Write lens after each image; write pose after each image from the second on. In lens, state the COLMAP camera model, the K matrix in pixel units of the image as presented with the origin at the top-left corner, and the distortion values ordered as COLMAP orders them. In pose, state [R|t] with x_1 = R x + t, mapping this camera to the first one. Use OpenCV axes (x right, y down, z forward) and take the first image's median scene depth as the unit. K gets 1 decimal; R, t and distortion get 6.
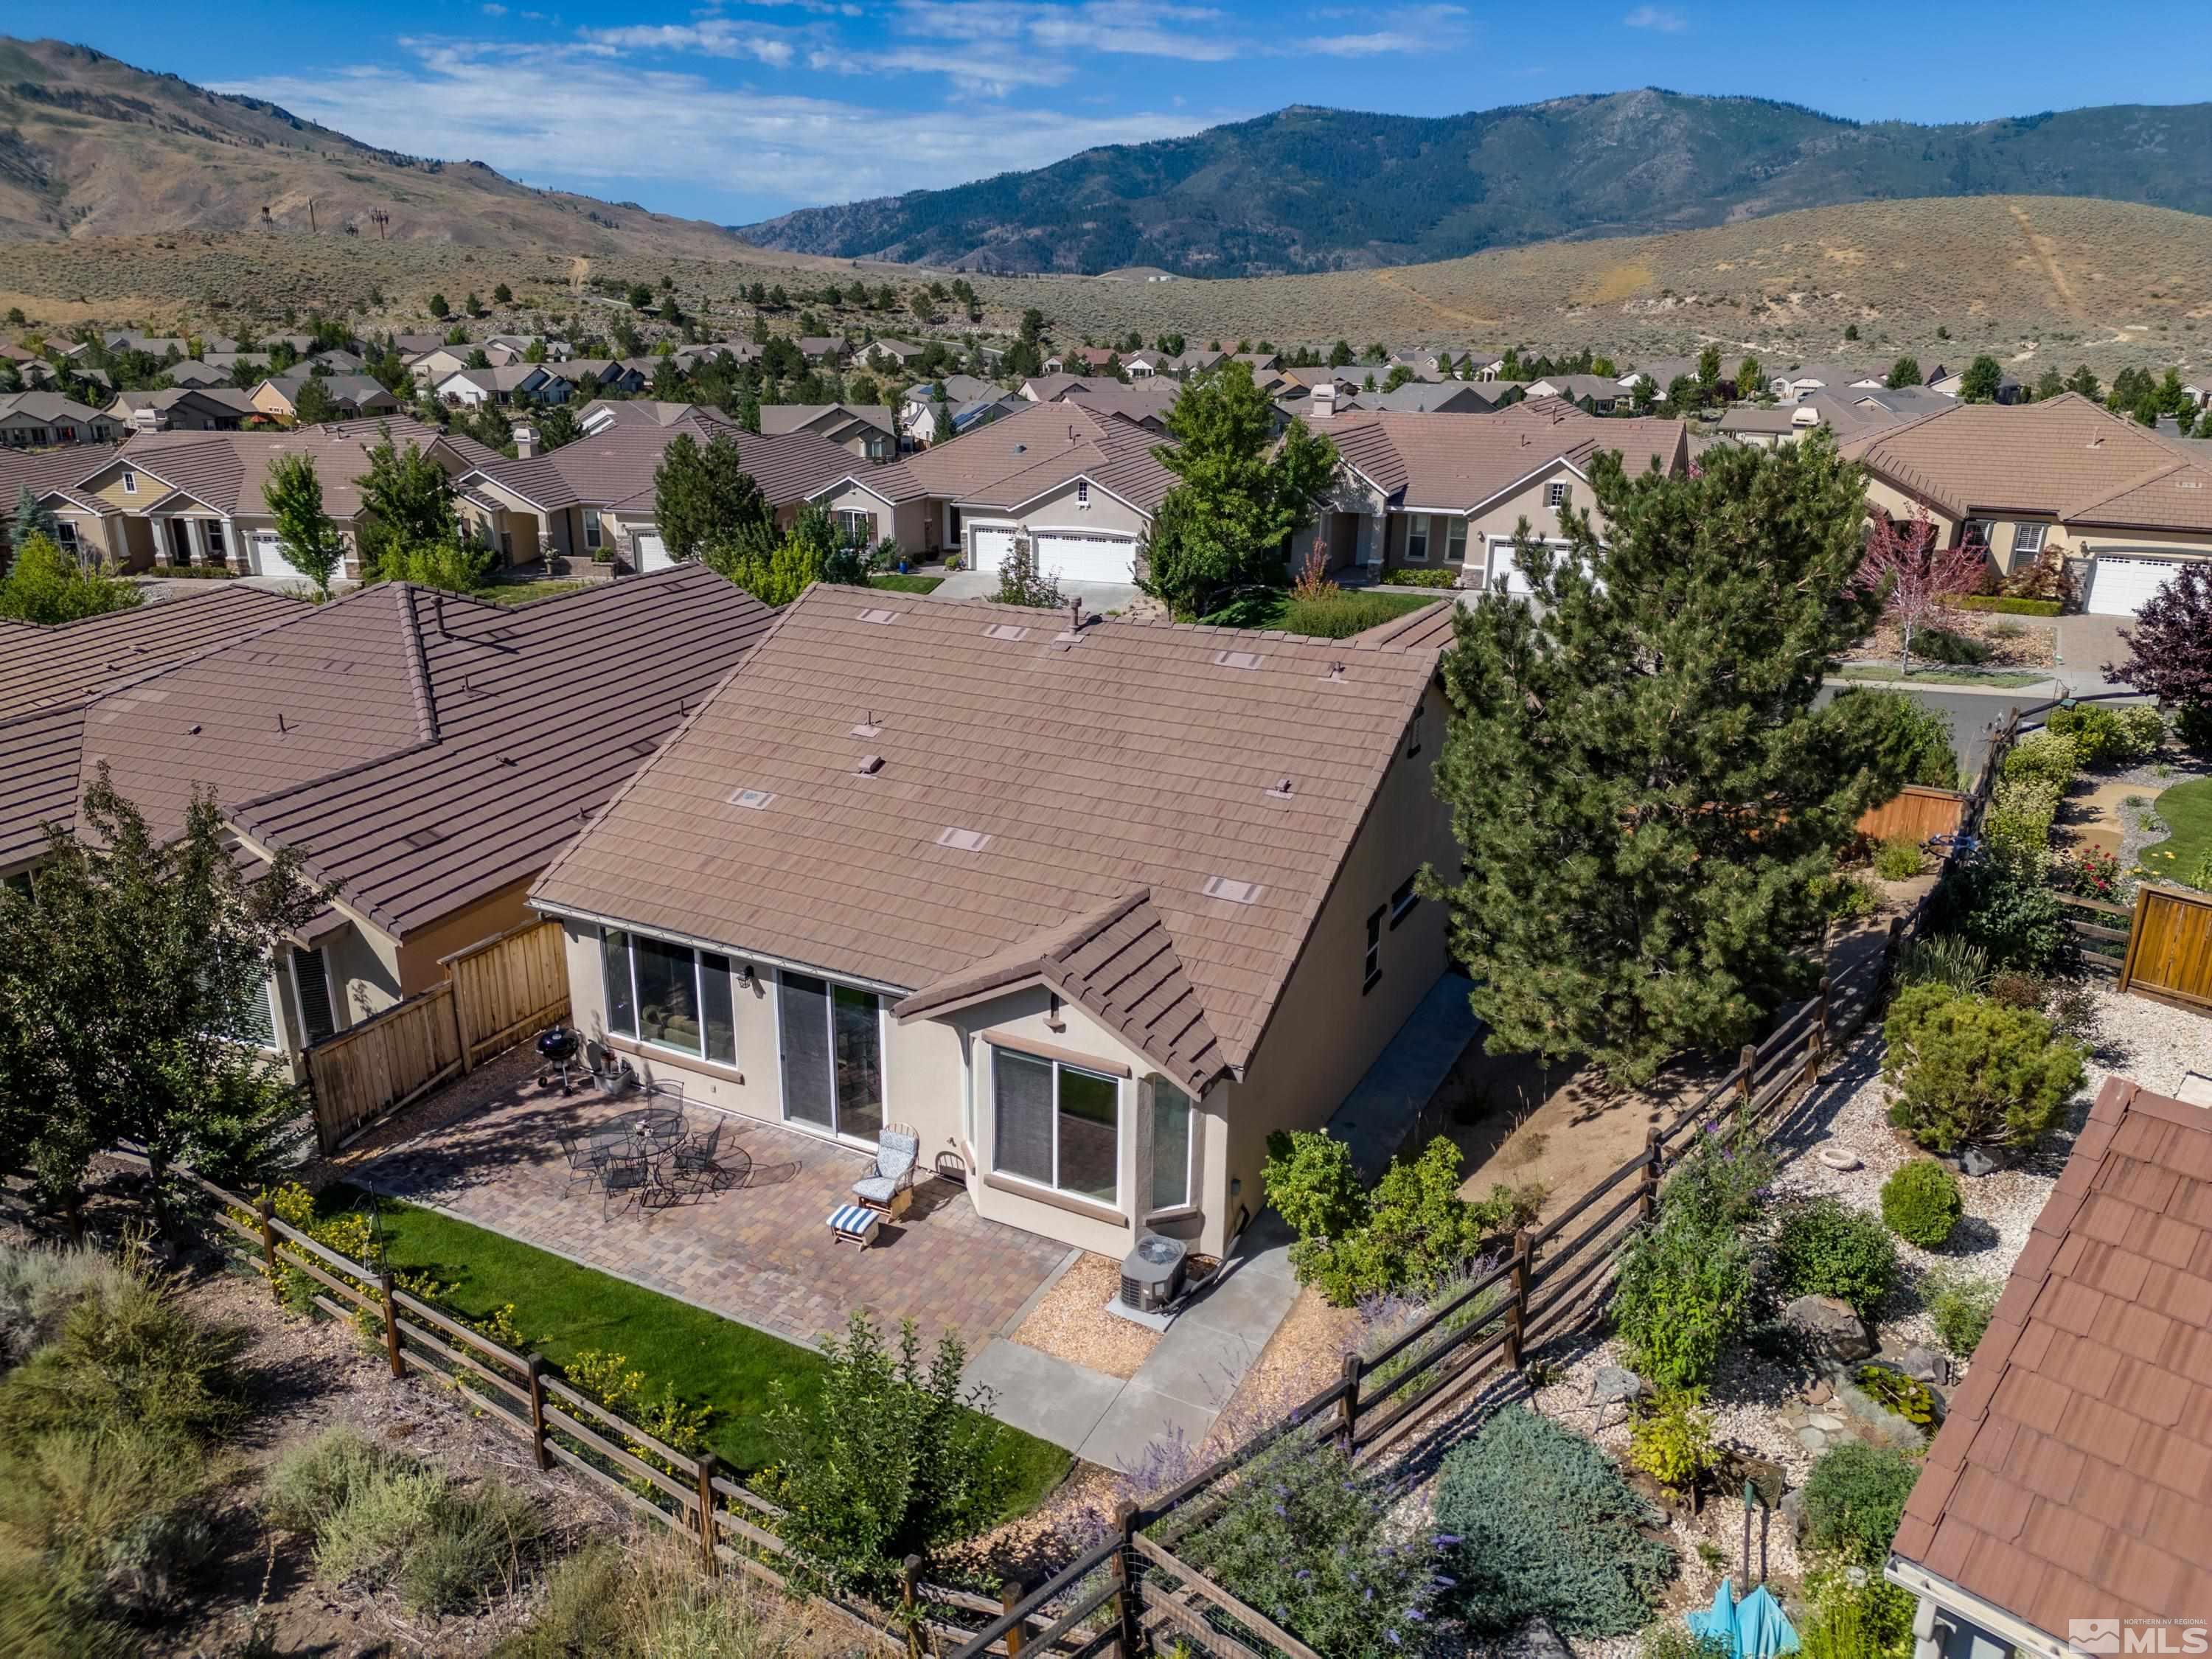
lens RADIAL K [[1545.6, 0, 1097.5], [0, 1545.6, 827.0], [0, 0, 1]] dist [0.065797, -0.066126]
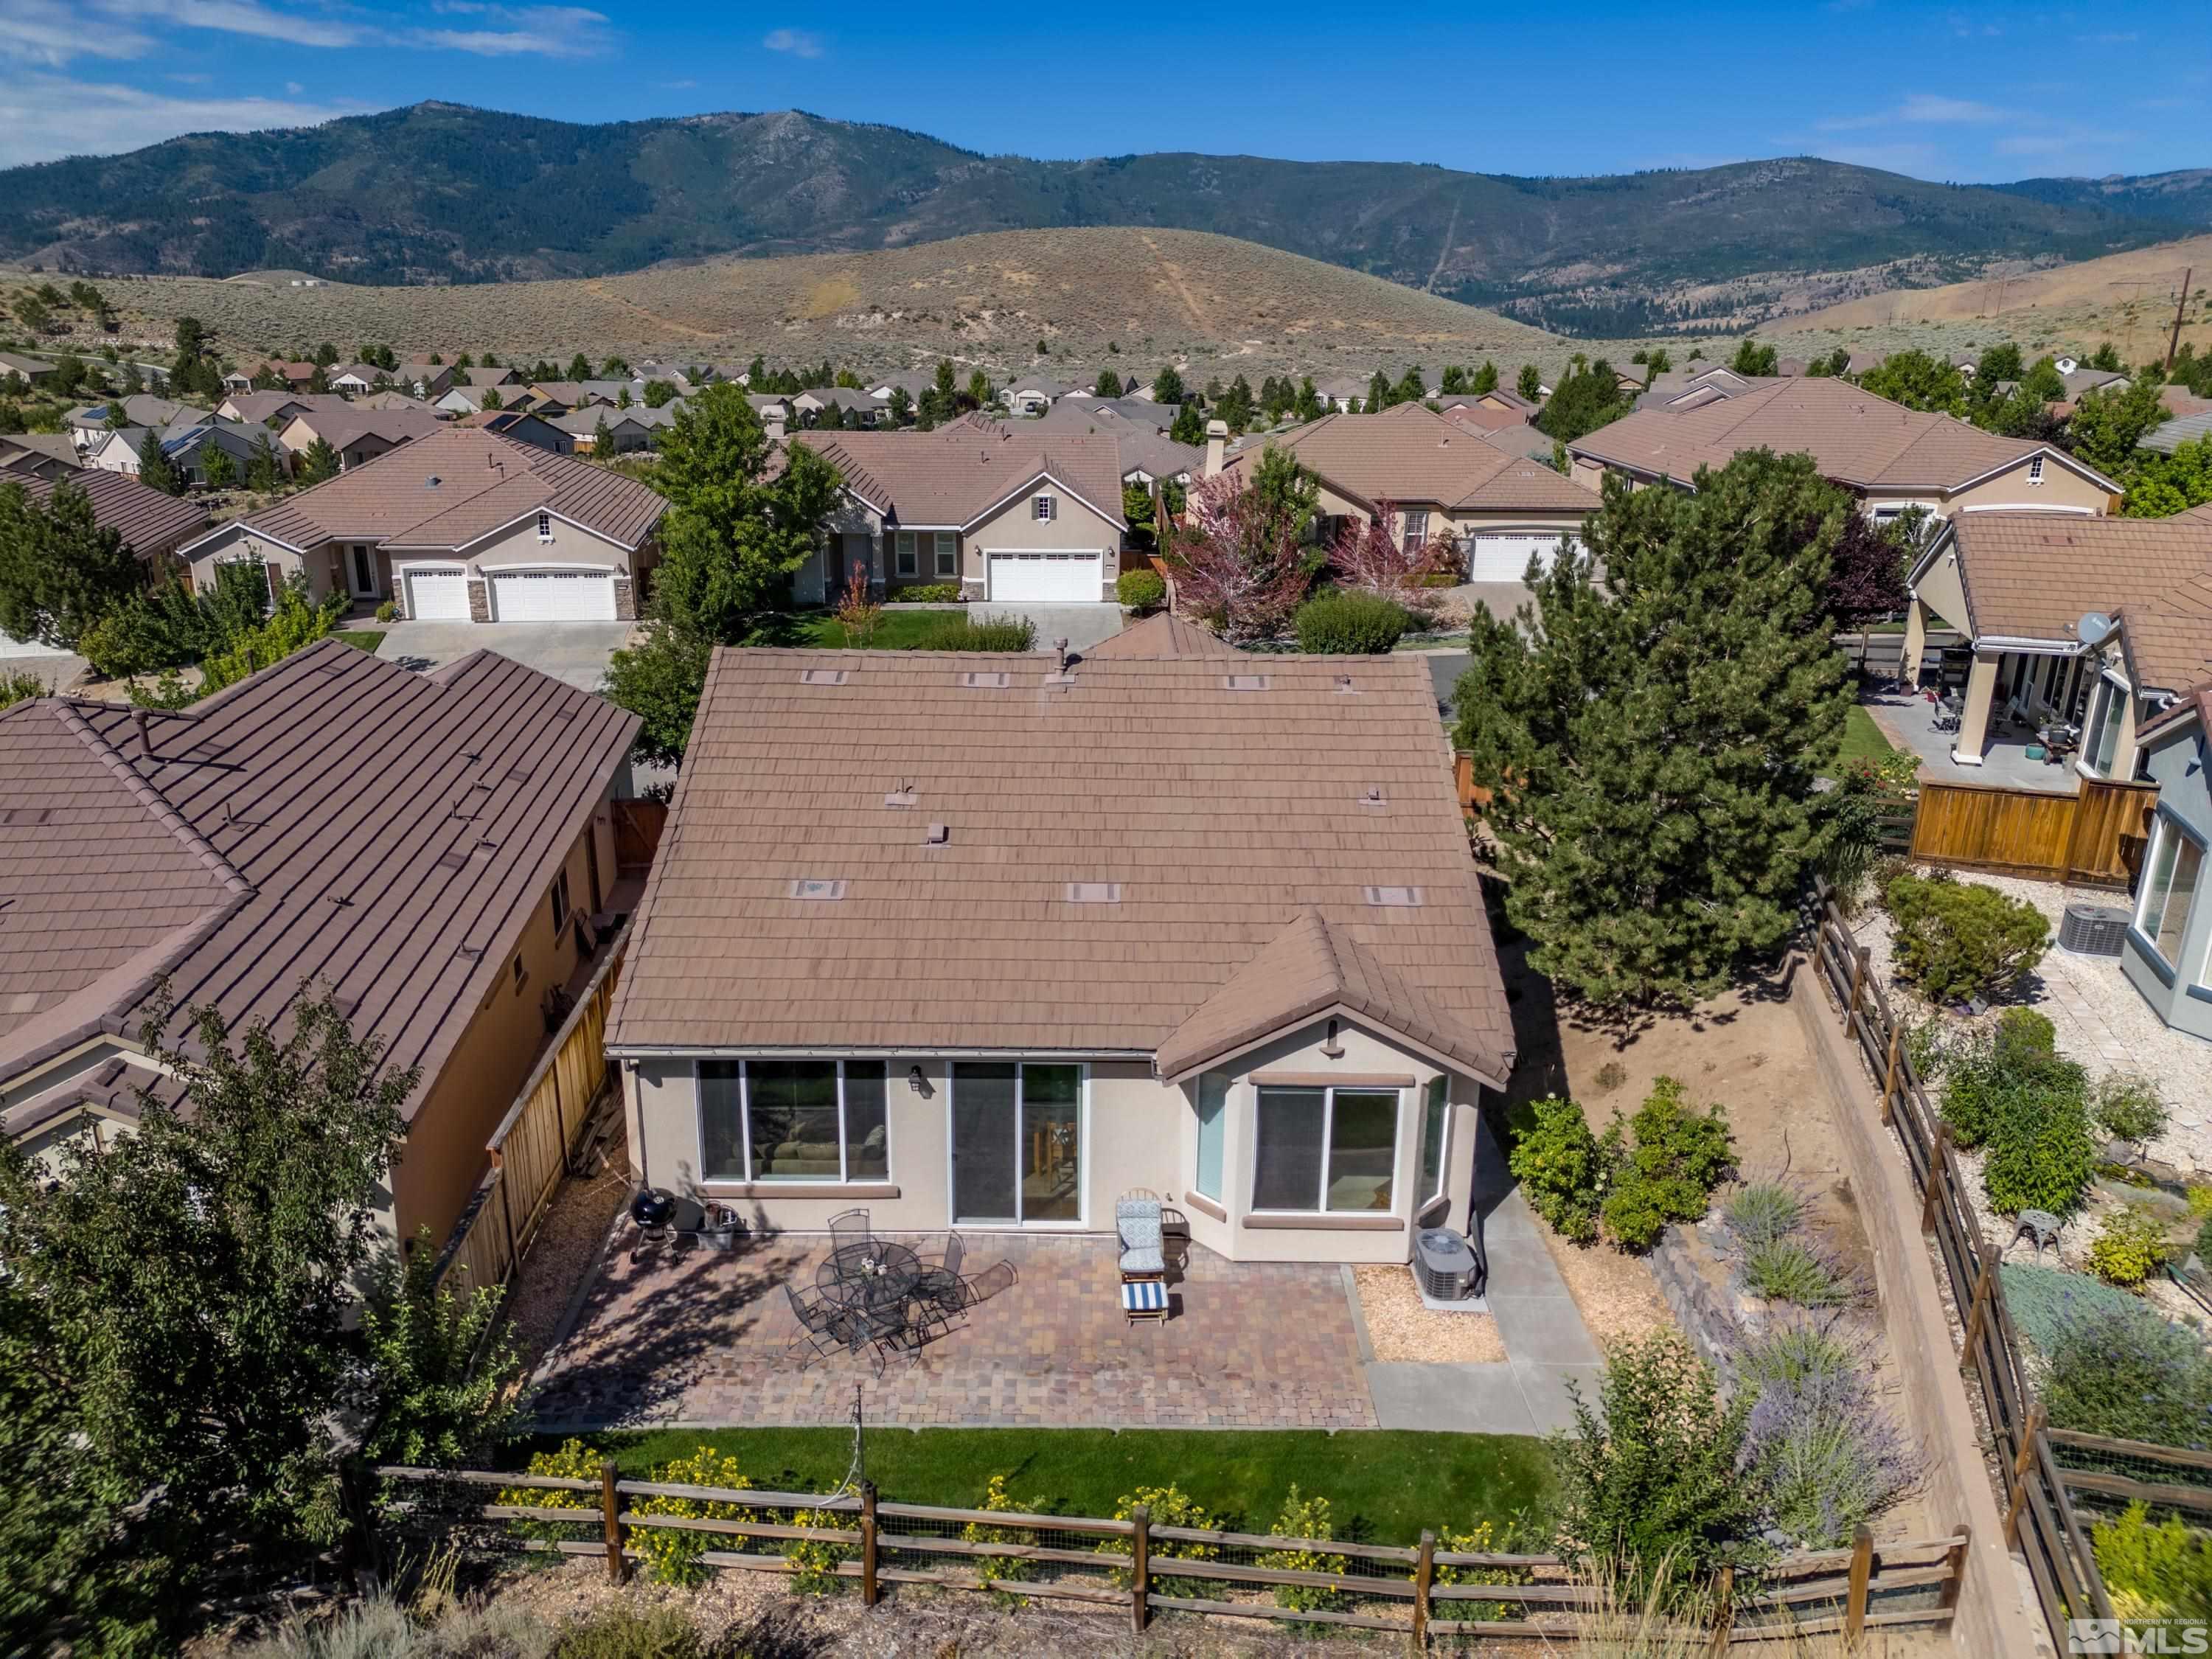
lens RADIAL K [[1545.6, 0, 1097.5], [0, 1545.6, 827.0], [0, 0, 1]] dist [0.065797, -0.066126]
pose [[0.883876, -0.143757, 0.445081, -0.177374], [0.146688, 0.988785, 0.028065, -0.020812], [-0.444124, 0.040482, 0.895050, 0.042713]]
